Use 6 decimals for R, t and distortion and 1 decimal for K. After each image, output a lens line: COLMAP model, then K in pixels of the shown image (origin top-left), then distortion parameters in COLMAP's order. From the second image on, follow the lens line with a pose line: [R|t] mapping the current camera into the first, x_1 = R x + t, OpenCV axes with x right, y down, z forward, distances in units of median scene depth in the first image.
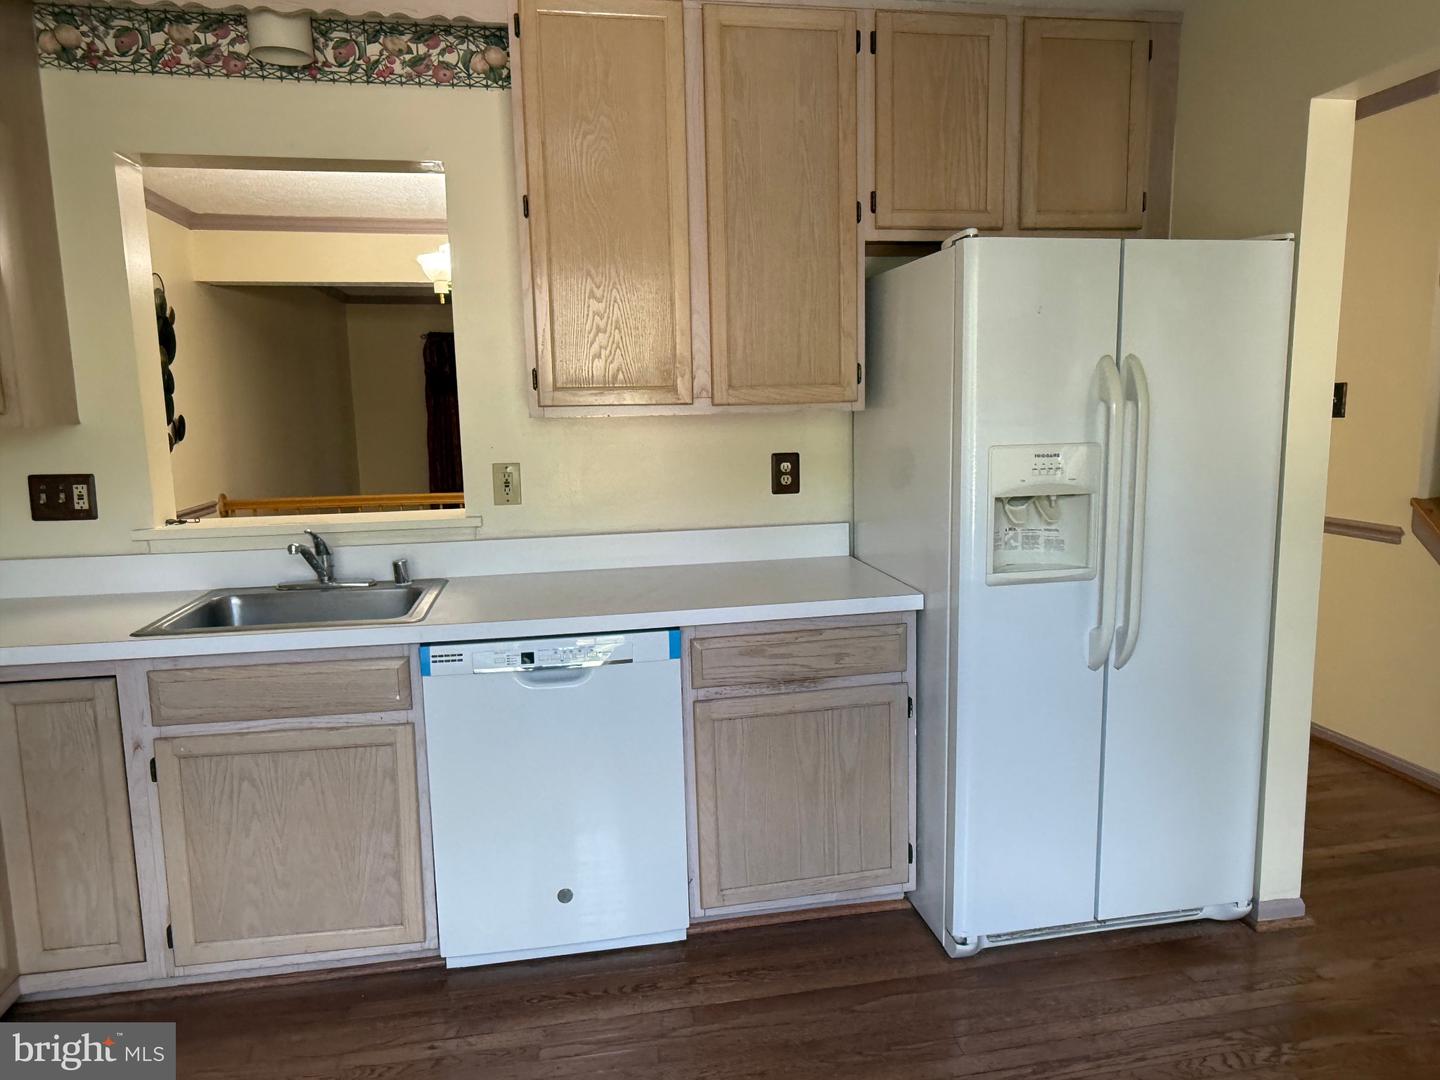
lens RADIAL K [[955.1, 0, 732.4], [0, 955.1, 541.2], [0, 0, 1]] dist [-0.004253, 0.004213]
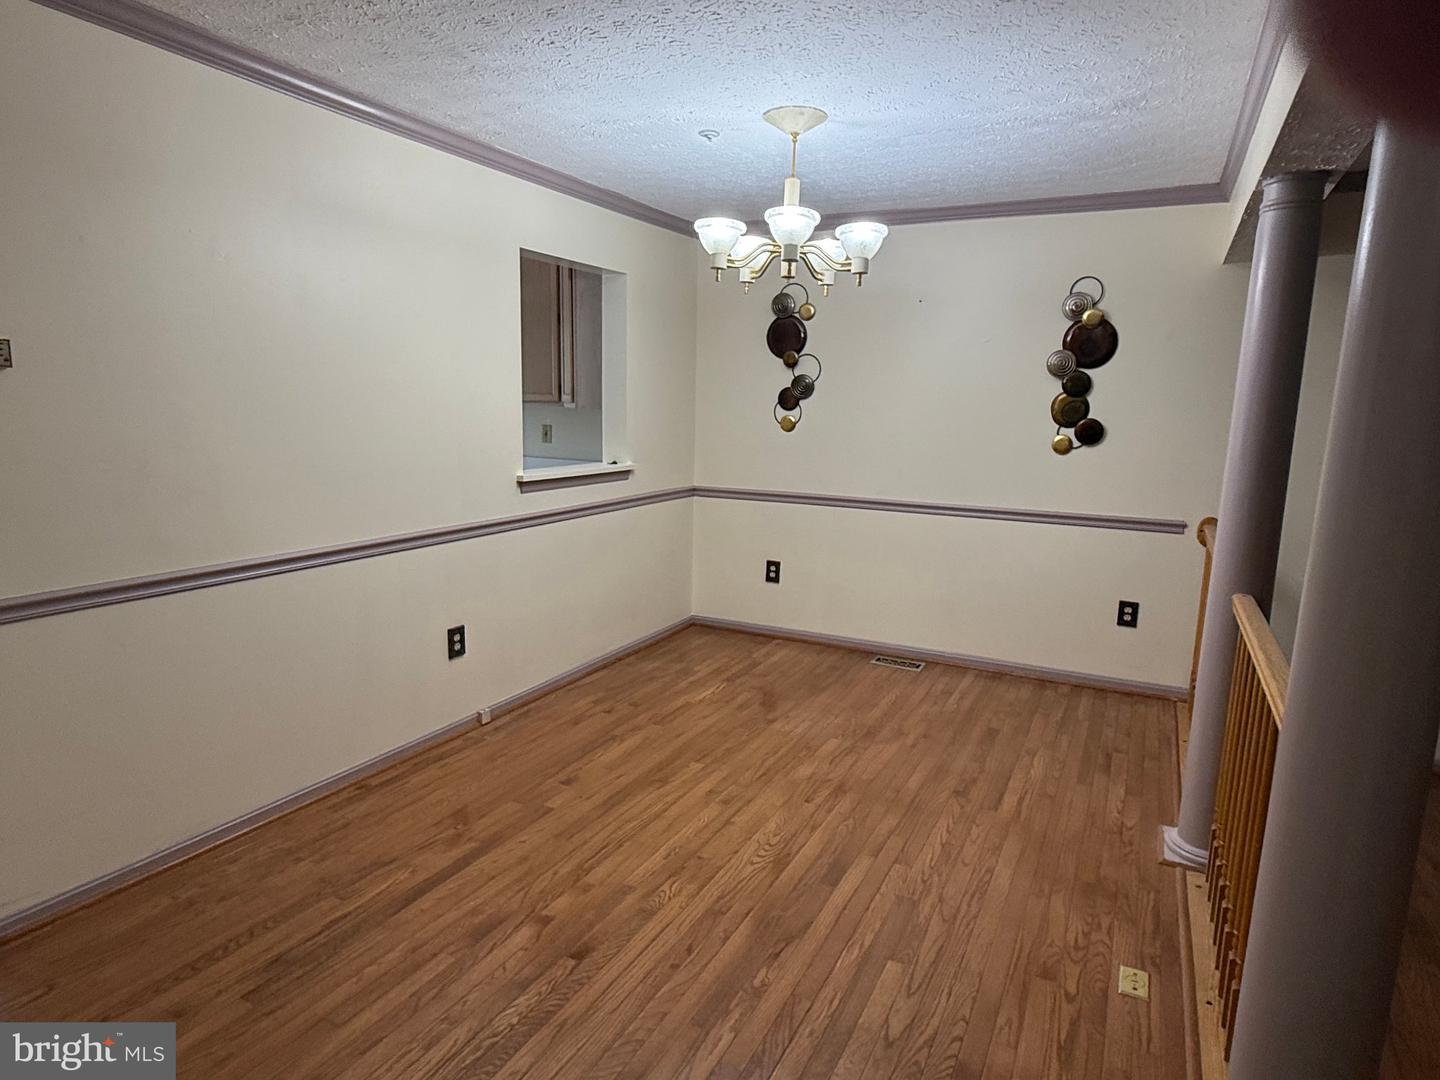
lens RADIAL K [[836.7, 0, 728.3], [0, 836.7, 538.8], [0, 0, 1]] dist [-0.000551, -0.000148]
pose [[-0.609428, 0.138234, -0.780698, 0.660487], [-0.123619, 0.956073, 0.265786, -0.388848], [0.783145, 0.258486, -0.565569, 2.427771]]
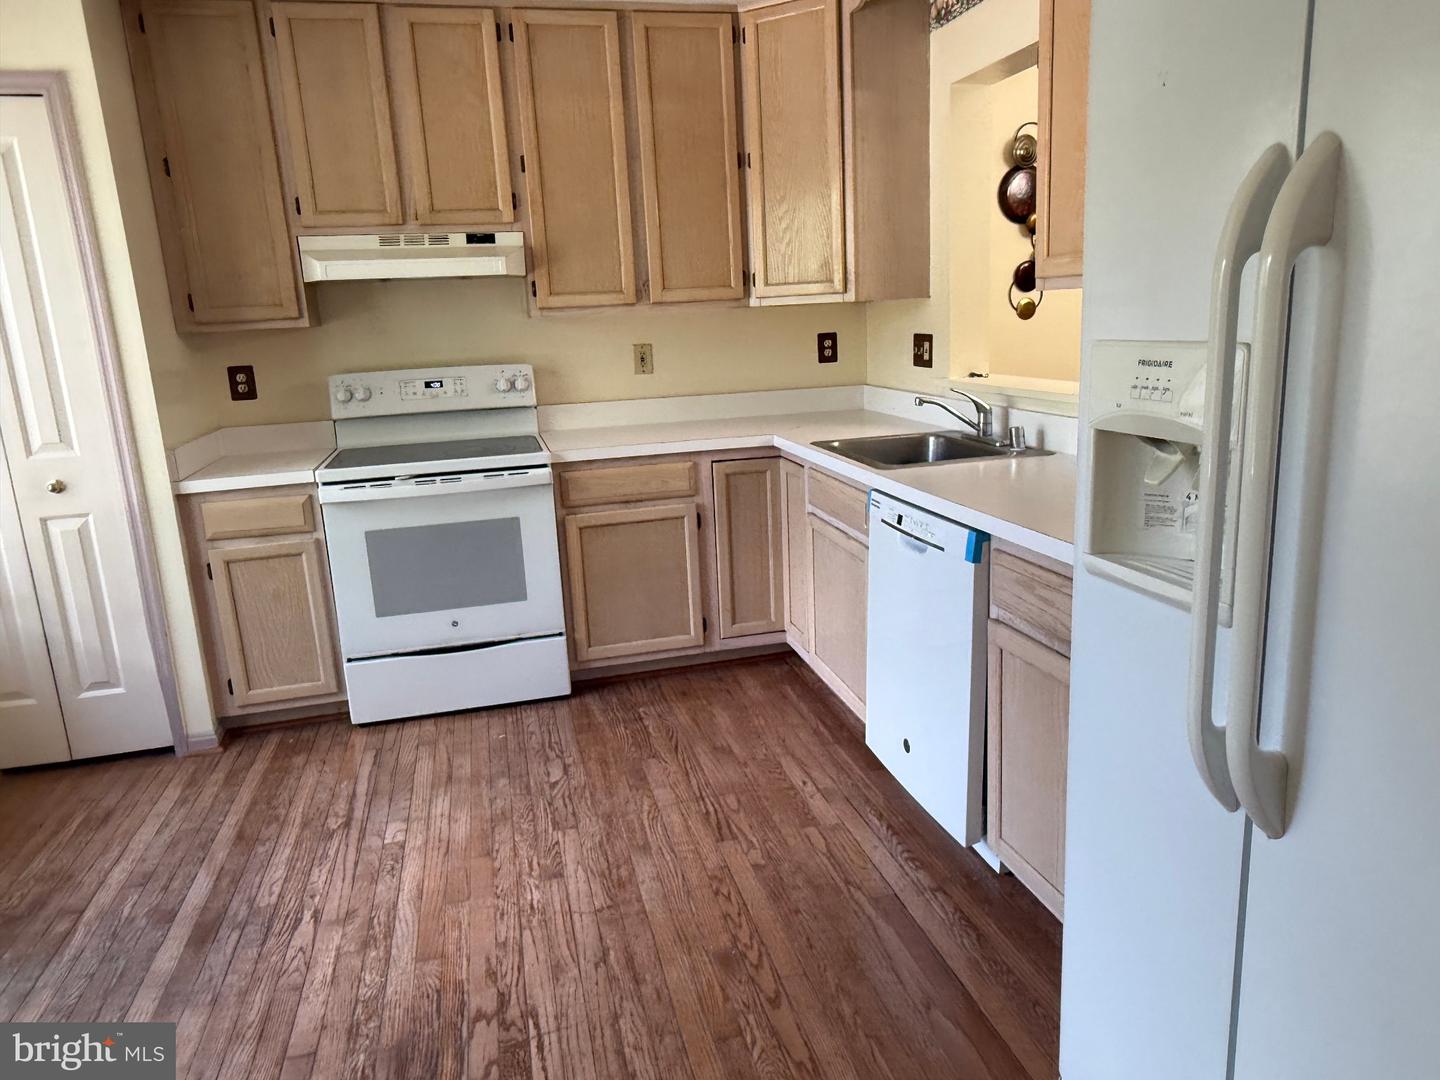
lens RADIAL K [[955.1, 0, 723.6], [0, 955.1, 535.6], [0, 0, 1]] dist [-0.004253, 0.004213]
pose [[0.061192, 0.240295, -0.968769, 0.772960], [-0.099925, 0.967187, 0.233591, -0.087831], [0.993112, 0.082510, 0.083196, 0.656824]]
